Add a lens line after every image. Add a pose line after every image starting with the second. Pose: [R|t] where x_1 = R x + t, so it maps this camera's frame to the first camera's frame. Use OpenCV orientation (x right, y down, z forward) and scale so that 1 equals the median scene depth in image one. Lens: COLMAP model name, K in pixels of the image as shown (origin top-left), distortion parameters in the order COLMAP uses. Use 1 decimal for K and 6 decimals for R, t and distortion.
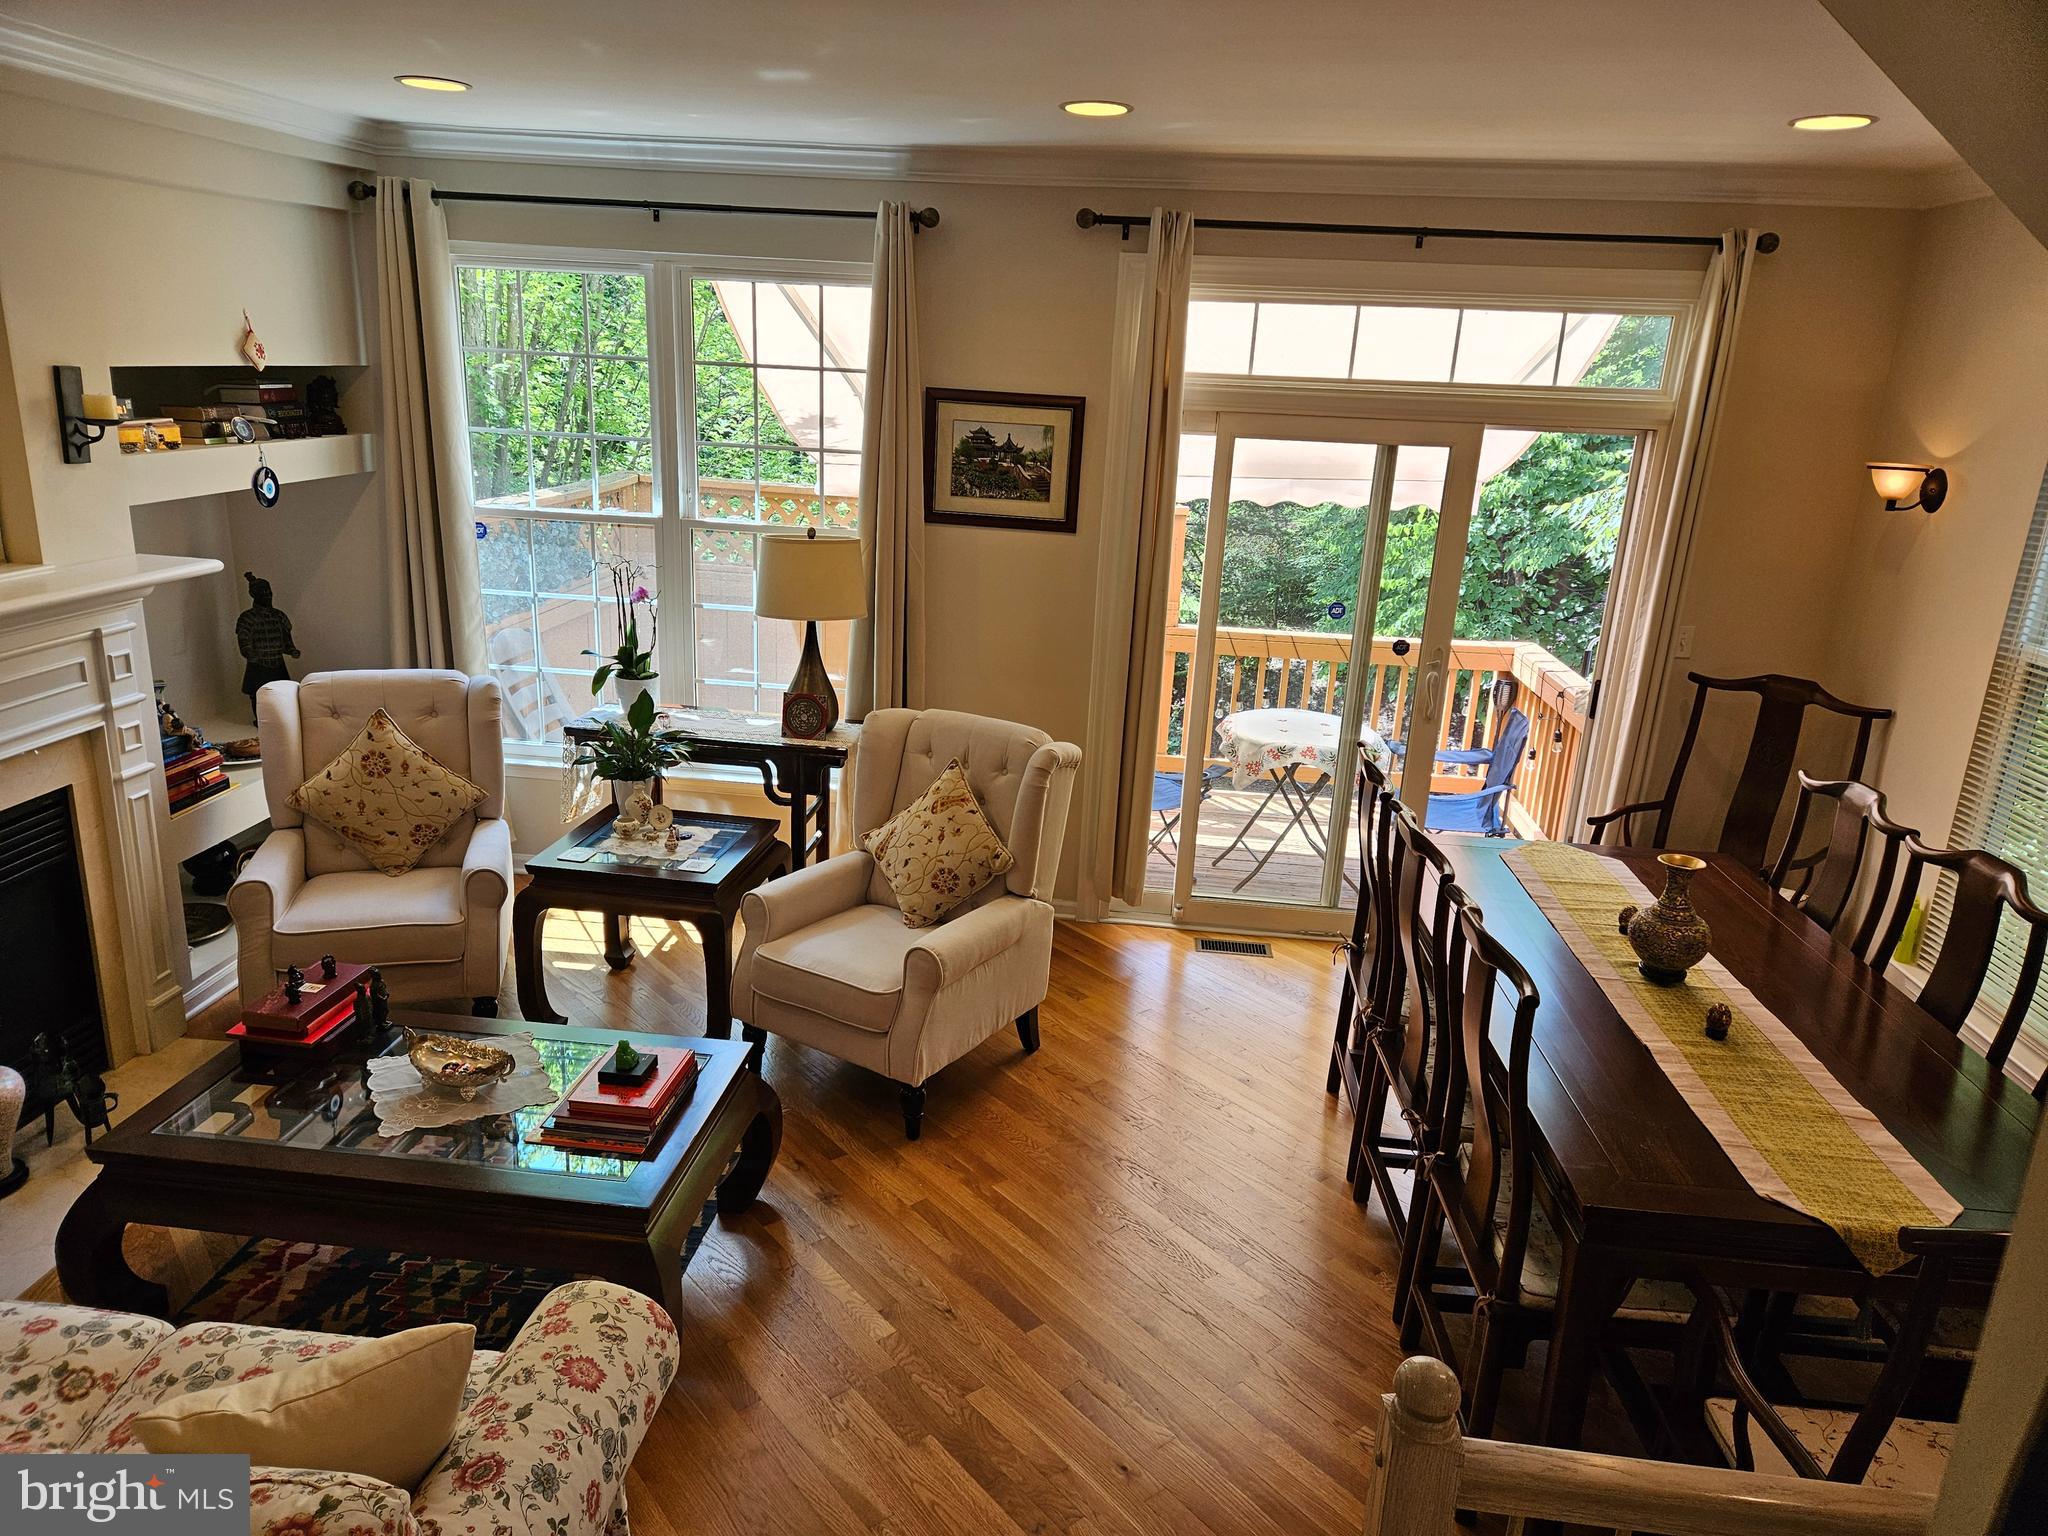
lens RADIAL K [[1364.5, 0, 1011.2], [0, 1364.5, 778.5], [0, 0, 1]] dist [0.066623, -0.054571]
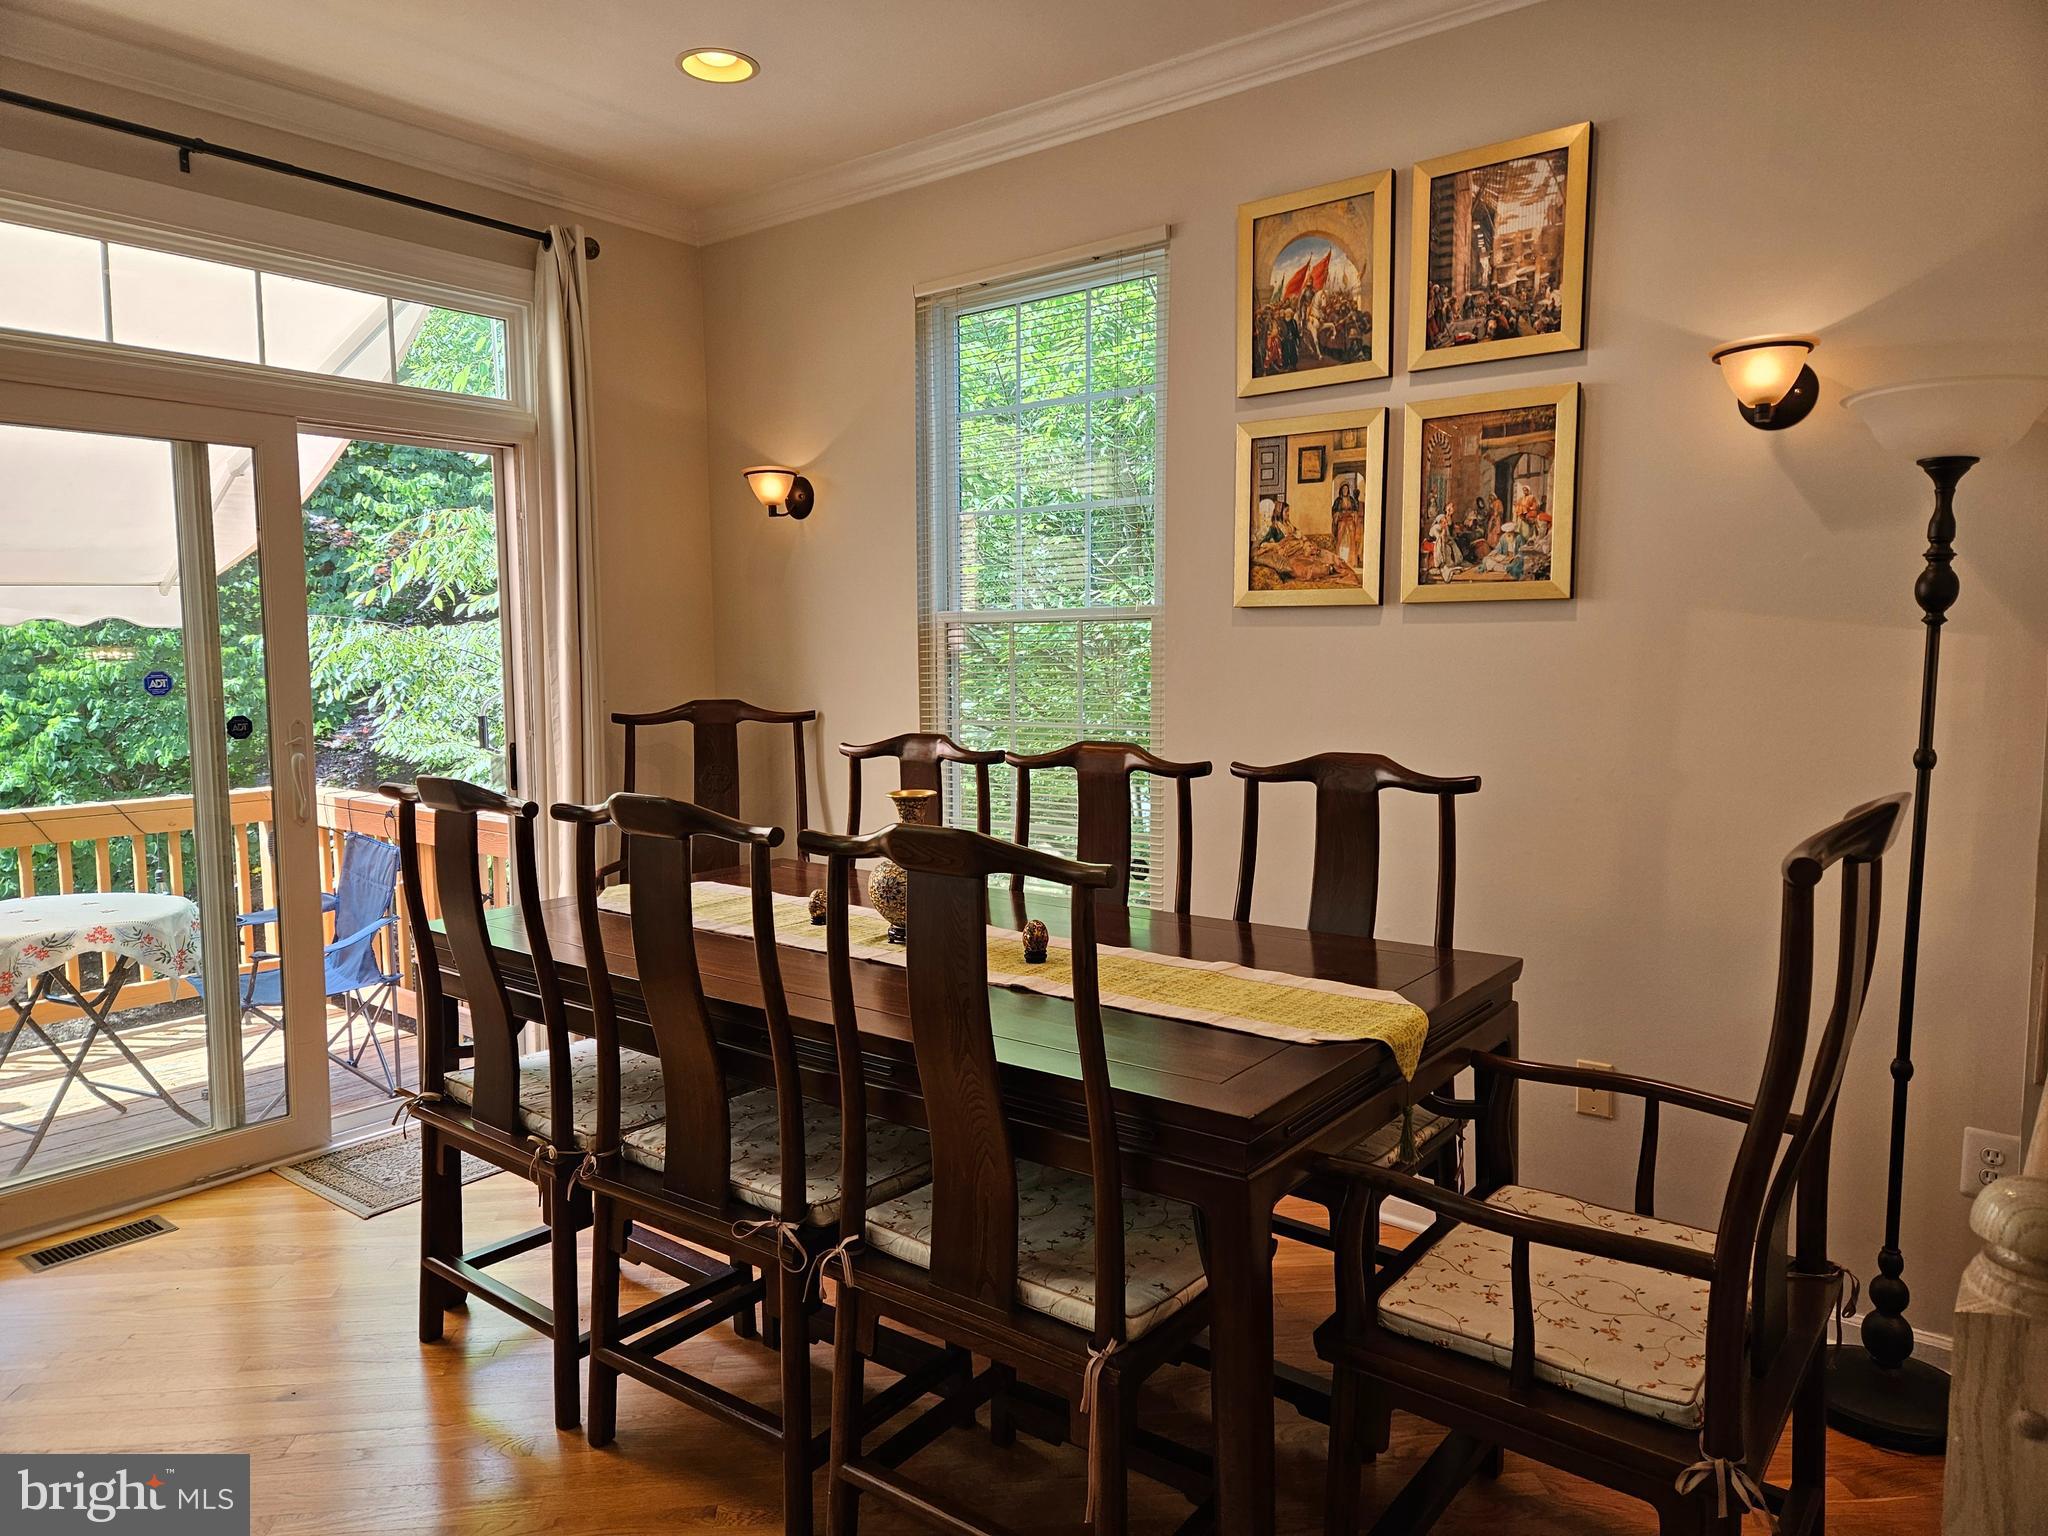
lens RADIAL K [[1364.5, 0, 1028.6], [0, 1364.5, 768.4], [0, 0, 1]] dist [0.066623, -0.054571]
pose [[0.529843, -0.124316, 0.838935, -0.138075], [0.279735, 0.959457, -0.034495, 0.074296], [-0.800634, 0.252956, 0.543137, 0.360795]]
